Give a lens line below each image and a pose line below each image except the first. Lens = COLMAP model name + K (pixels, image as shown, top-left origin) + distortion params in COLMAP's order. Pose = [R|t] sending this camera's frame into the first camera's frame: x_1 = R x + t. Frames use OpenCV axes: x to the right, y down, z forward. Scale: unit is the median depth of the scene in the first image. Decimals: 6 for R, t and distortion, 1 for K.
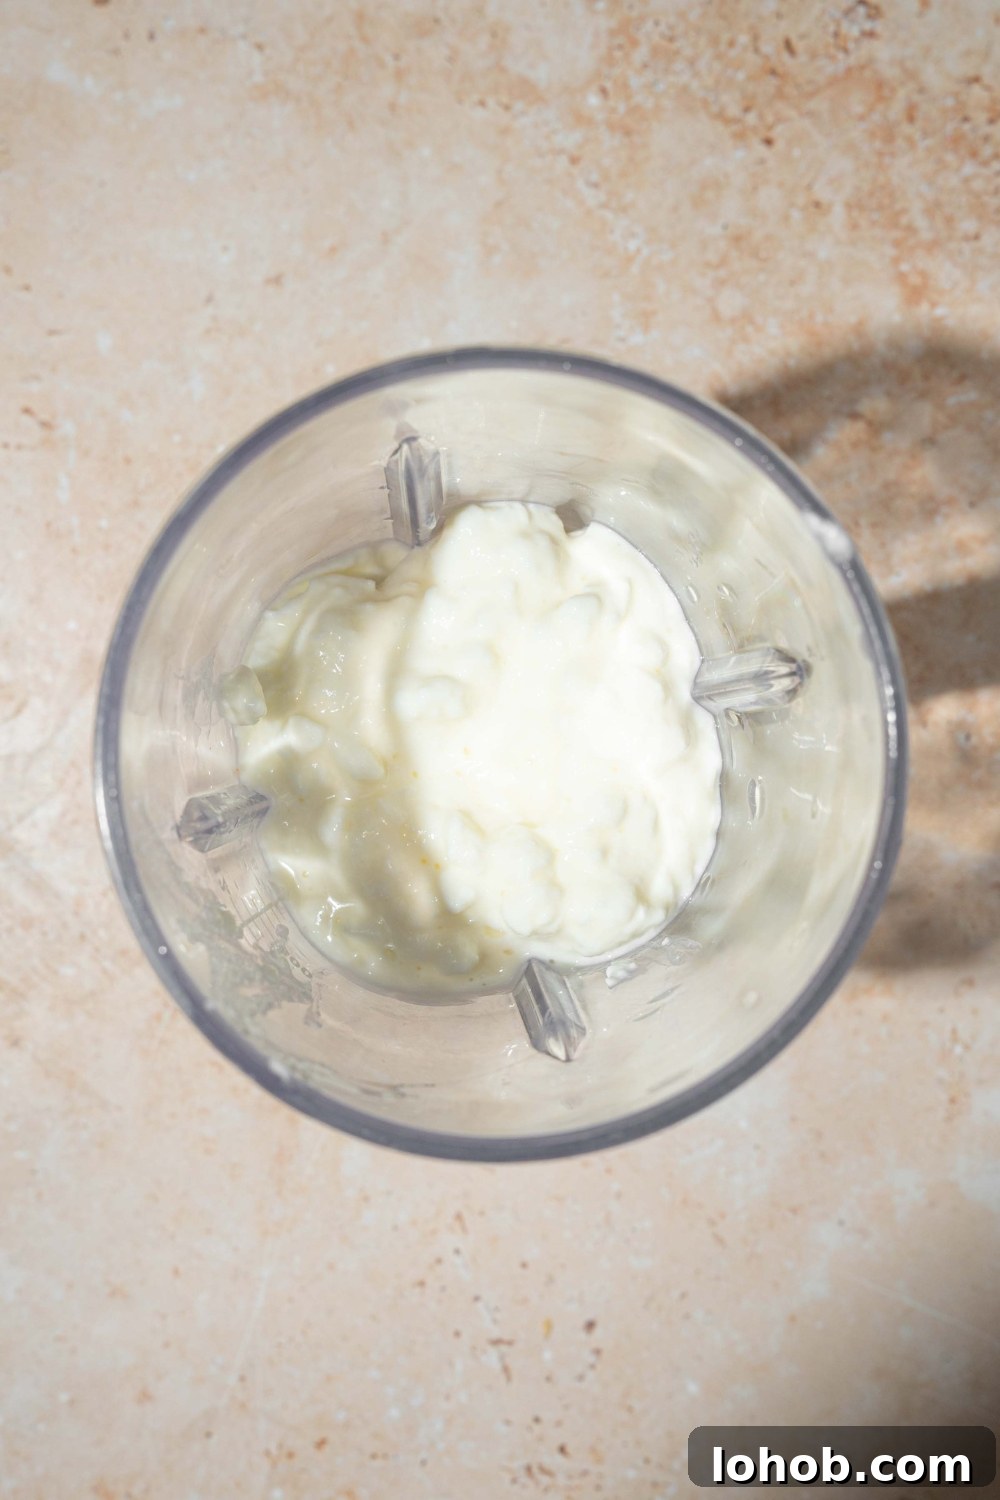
lens RADIAL K [[3163.0, 0, 512.4], [0, 3163.0, 684.4], [0, 0, 1]] dist [0.084735, 0.000000]
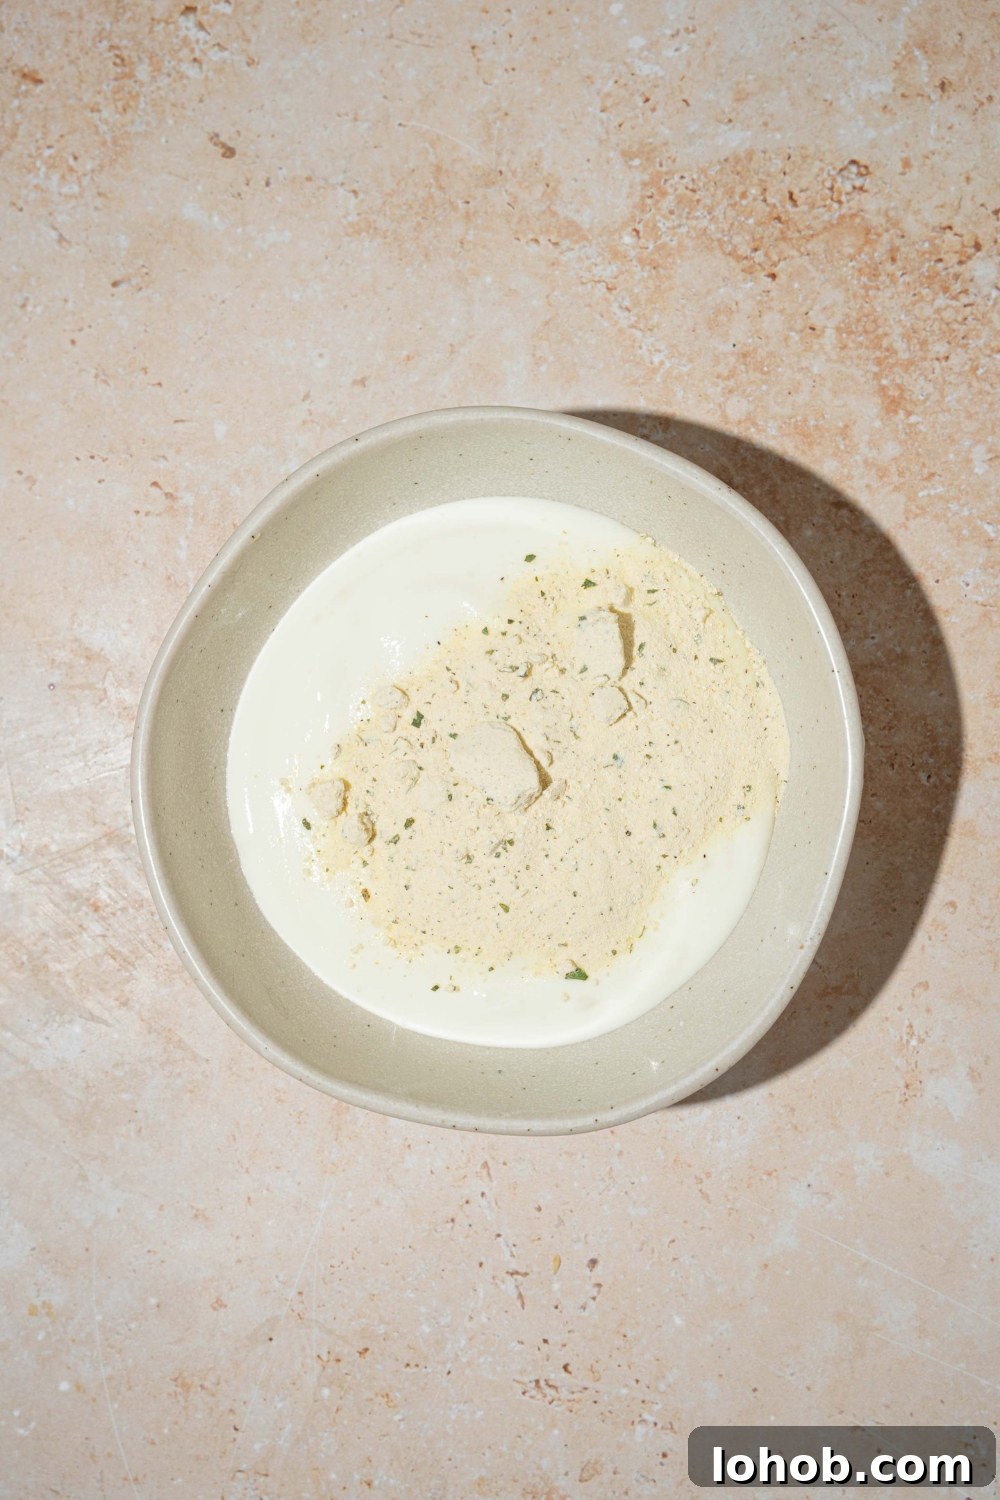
lens RADIAL K [[3163.0, 0, 512.8], [0, 3163.0, 697.6], [0, 0, 1]] dist [0.084735, 0.000000]
pose [[0.999399, 0.032805, -0.011182, 0.000957], [-0.032854, 0.999451, -0.004232, -0.003063], [0.011037, 0.004597, 0.999929, -0.199541]]
